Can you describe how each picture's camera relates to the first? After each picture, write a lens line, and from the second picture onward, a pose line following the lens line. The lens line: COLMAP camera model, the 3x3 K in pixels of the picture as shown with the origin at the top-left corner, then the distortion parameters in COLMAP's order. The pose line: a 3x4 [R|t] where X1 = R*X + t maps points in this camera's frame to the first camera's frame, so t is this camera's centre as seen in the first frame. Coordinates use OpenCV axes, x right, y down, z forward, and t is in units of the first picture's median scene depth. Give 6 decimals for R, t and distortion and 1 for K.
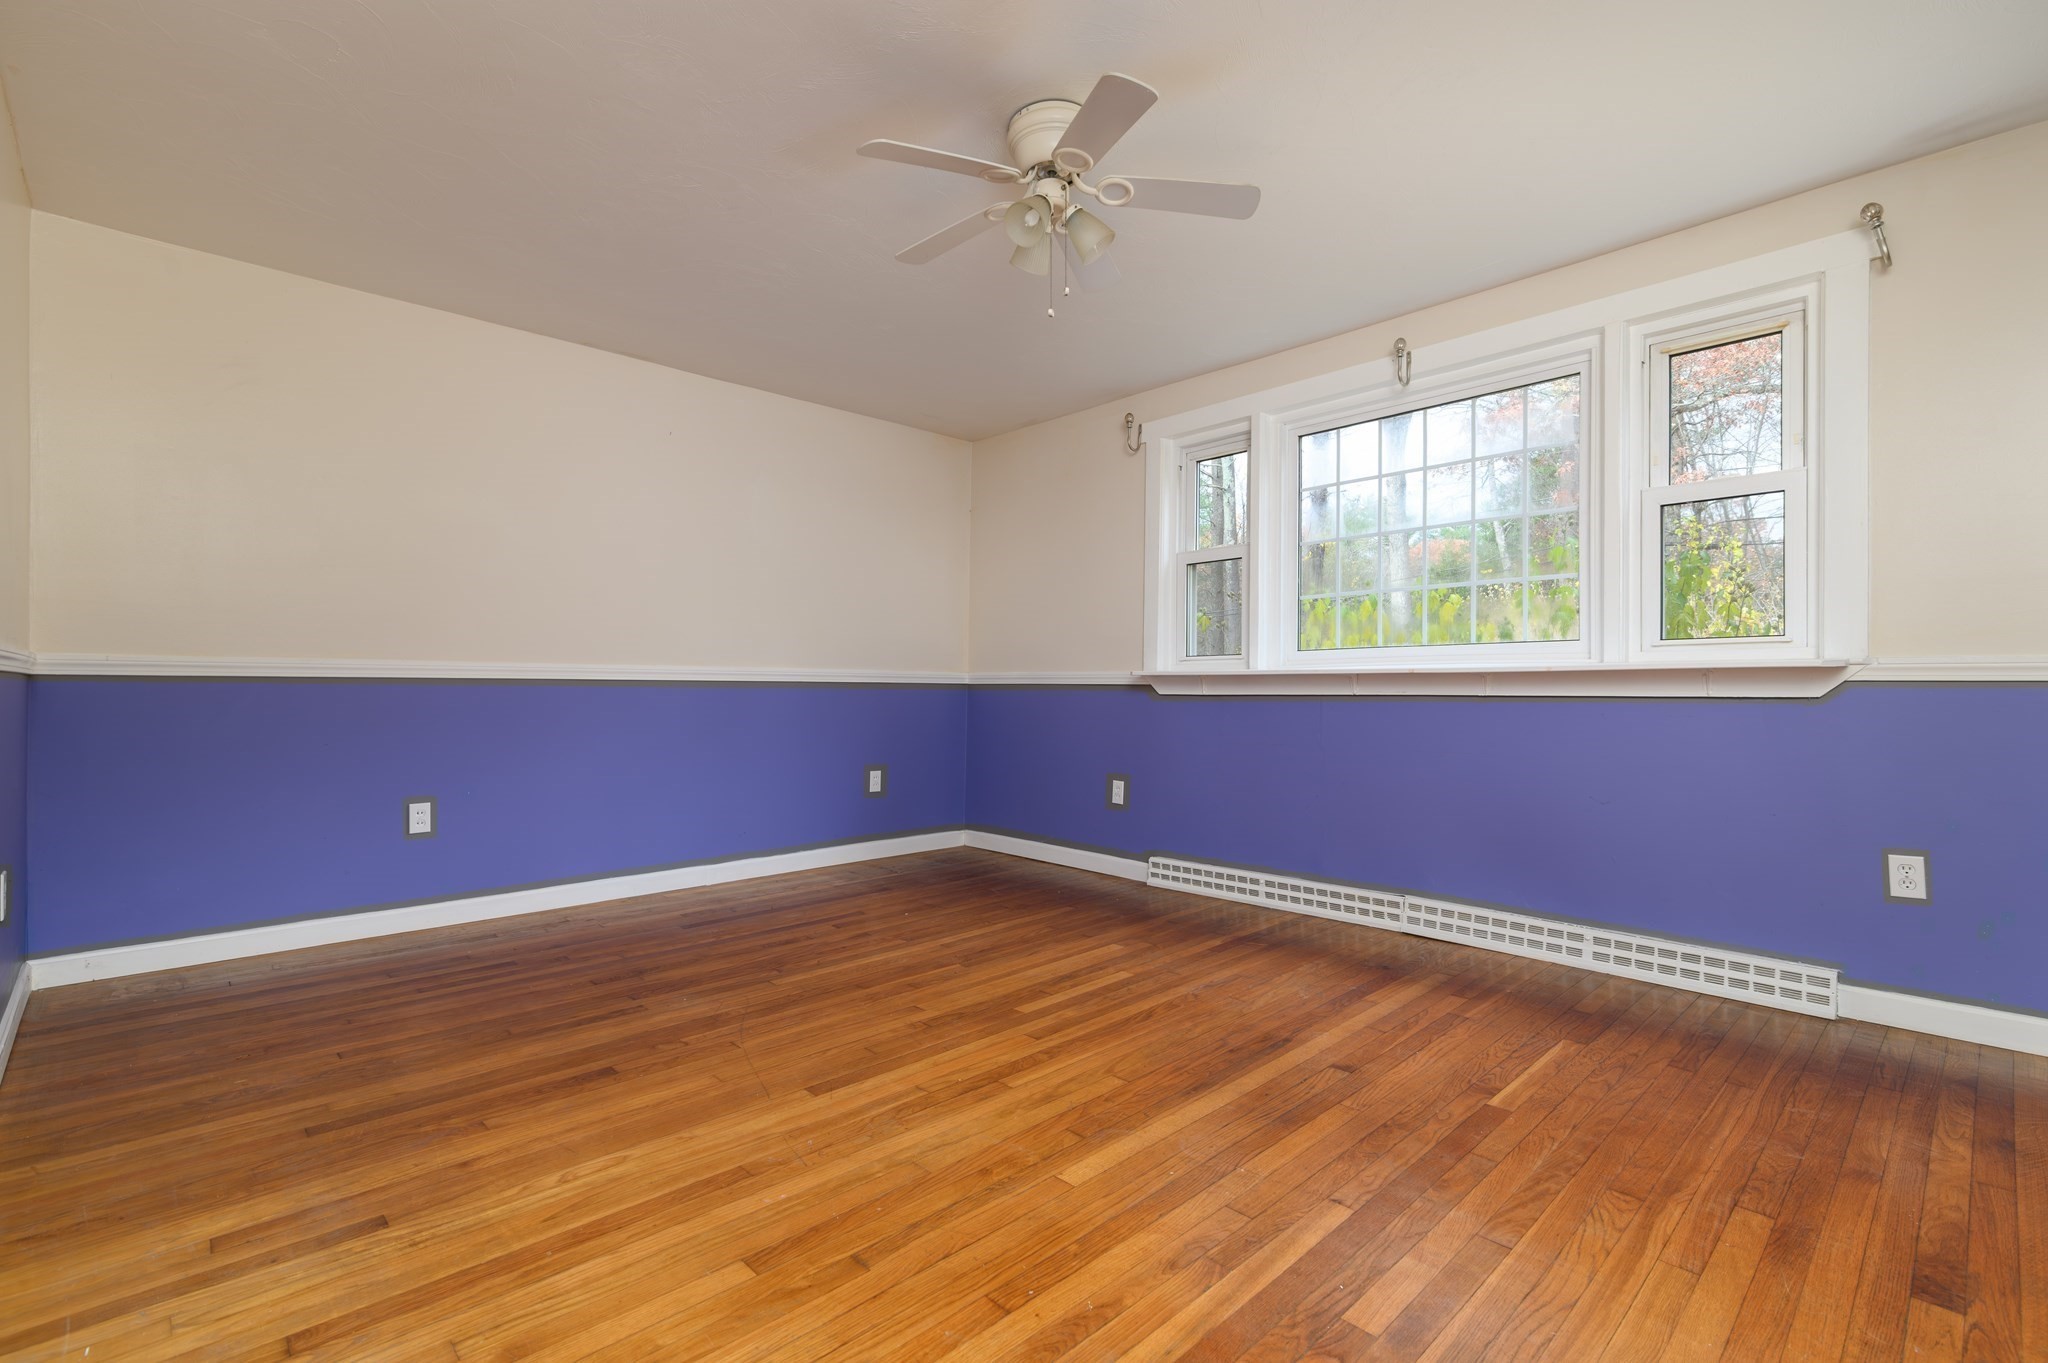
lens RADIAL K [[921.9, 0, 1025.7], [0, 921.9, 682.4], [0, 0, 1]] dist [0.014278, -0.001431]
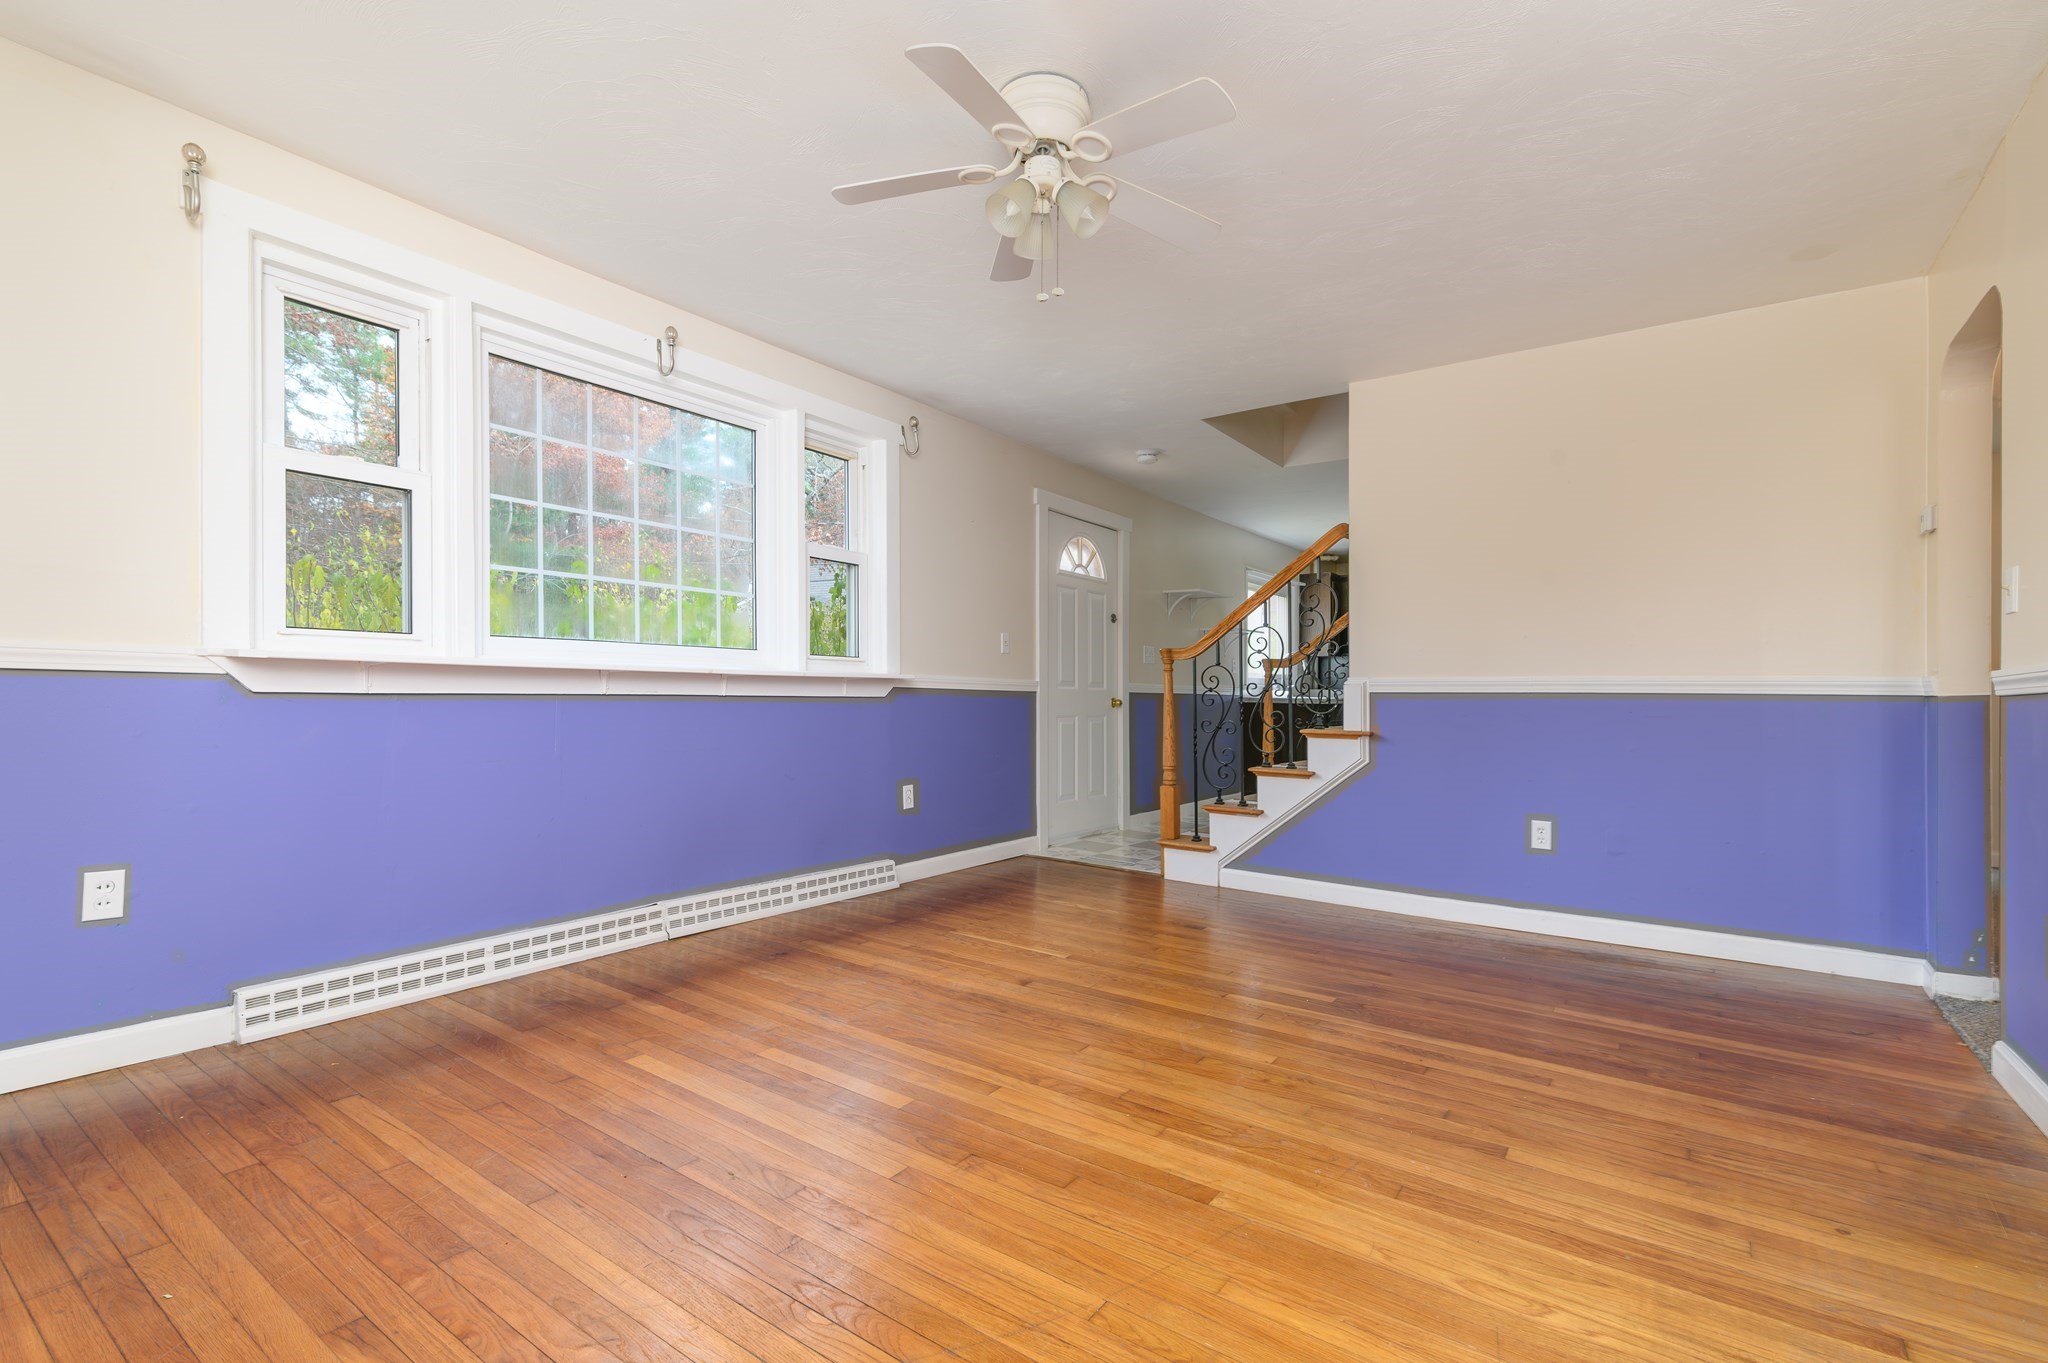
lens RADIAL K [[921.9, 0, 1026.7], [0, 921.9, 696.7], [0, 0, 1]] dist [0.014278, -0.001431]
pose [[-0.185051, -0.005600, 0.982713, -0.814155], [-0.021247, 0.999773, 0.001696, 0.008374], [-0.982499, -0.020565, -0.185128, 1.083035]]
